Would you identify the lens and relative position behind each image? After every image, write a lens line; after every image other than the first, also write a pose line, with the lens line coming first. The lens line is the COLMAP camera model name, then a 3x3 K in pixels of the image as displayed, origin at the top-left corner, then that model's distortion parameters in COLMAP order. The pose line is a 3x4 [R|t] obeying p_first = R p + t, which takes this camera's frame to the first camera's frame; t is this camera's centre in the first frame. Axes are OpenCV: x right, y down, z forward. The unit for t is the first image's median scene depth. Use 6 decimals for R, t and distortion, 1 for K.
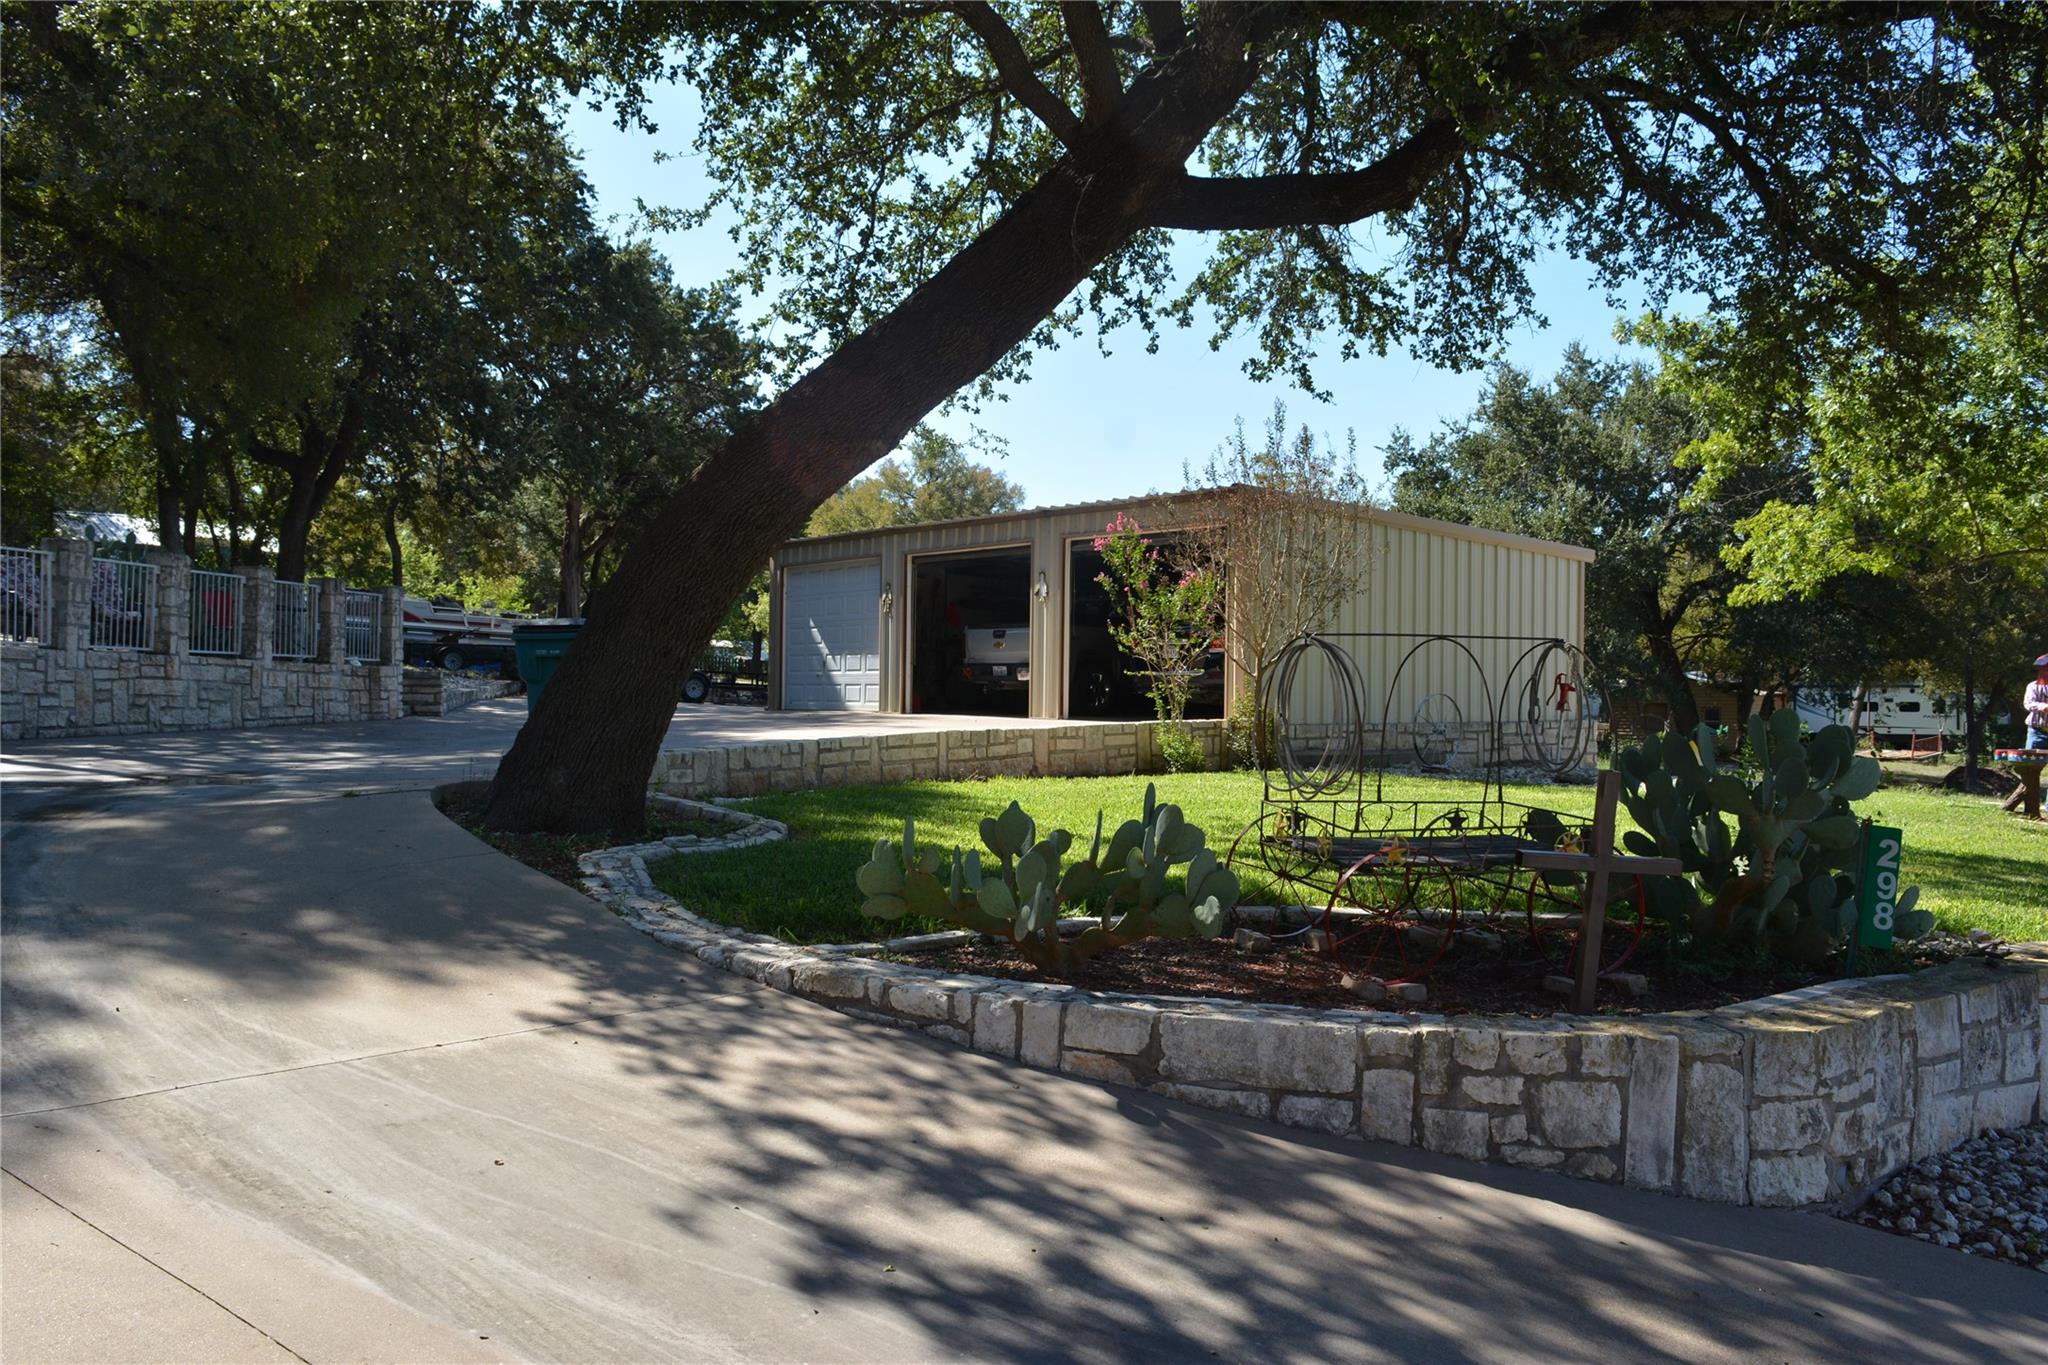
lens RADIAL K [[1597.4, 0, 1022.9], [0, 1597.4, 693.5], [0, 0, 1]] dist [-0.010966, -0.004927]
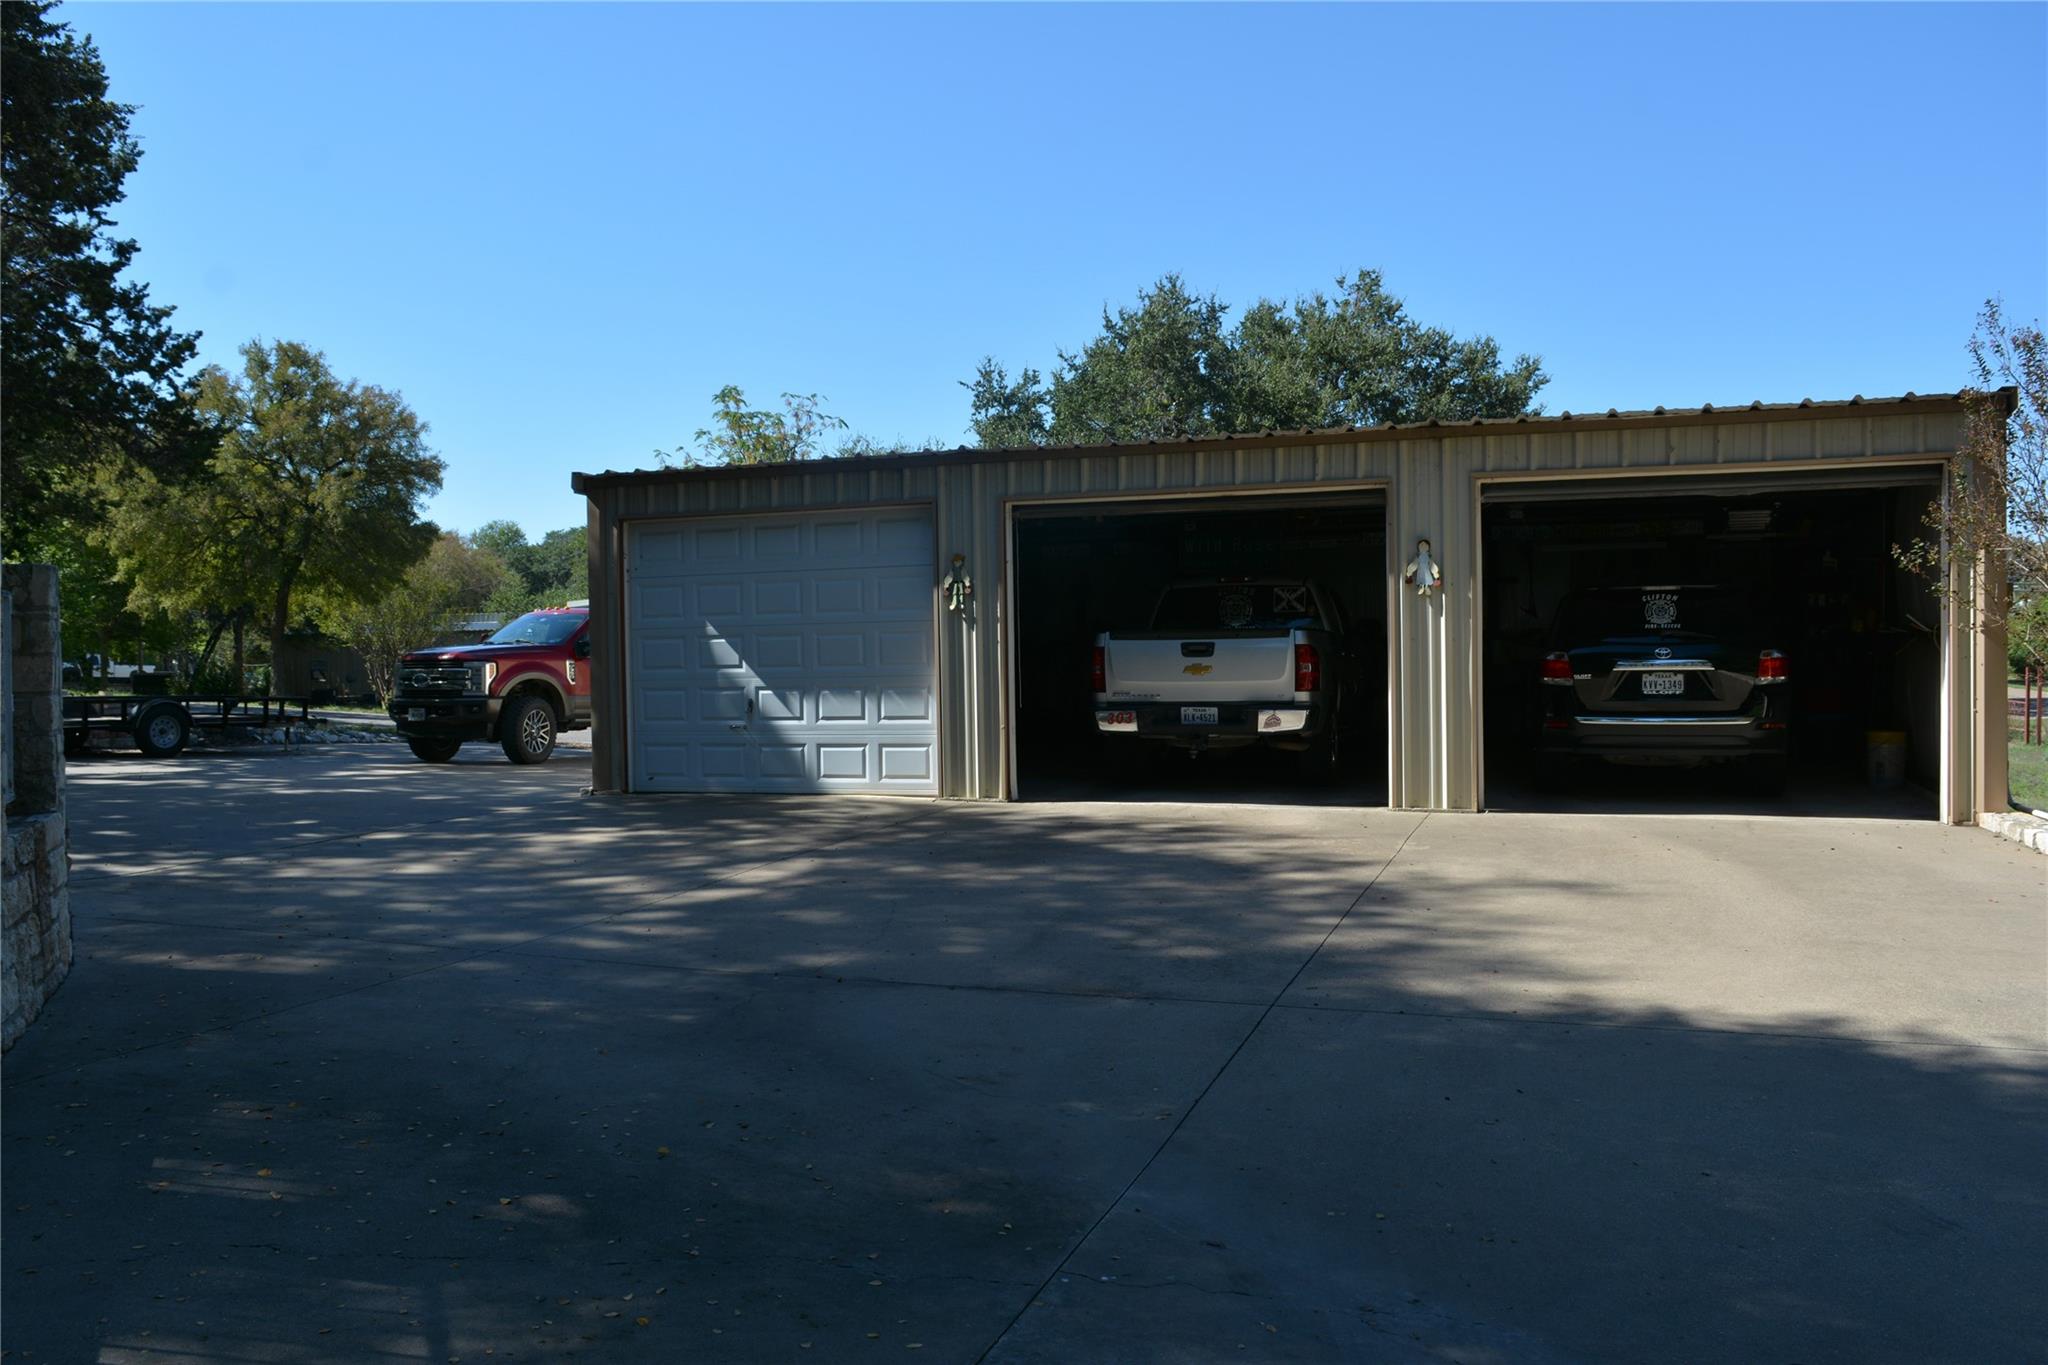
lens RADIAL K [[1597.4, 0, 1022.9], [0, 1597.4, 693.5], [0, 0, 1]] dist [-0.010966, -0.004927]
pose [[0.880921, -0.042519, 0.471349, -0.300441], [0.030148, 0.998975, 0.033769, -0.038643], [-0.472302, -0.015538, 0.881300, 0.495550]]
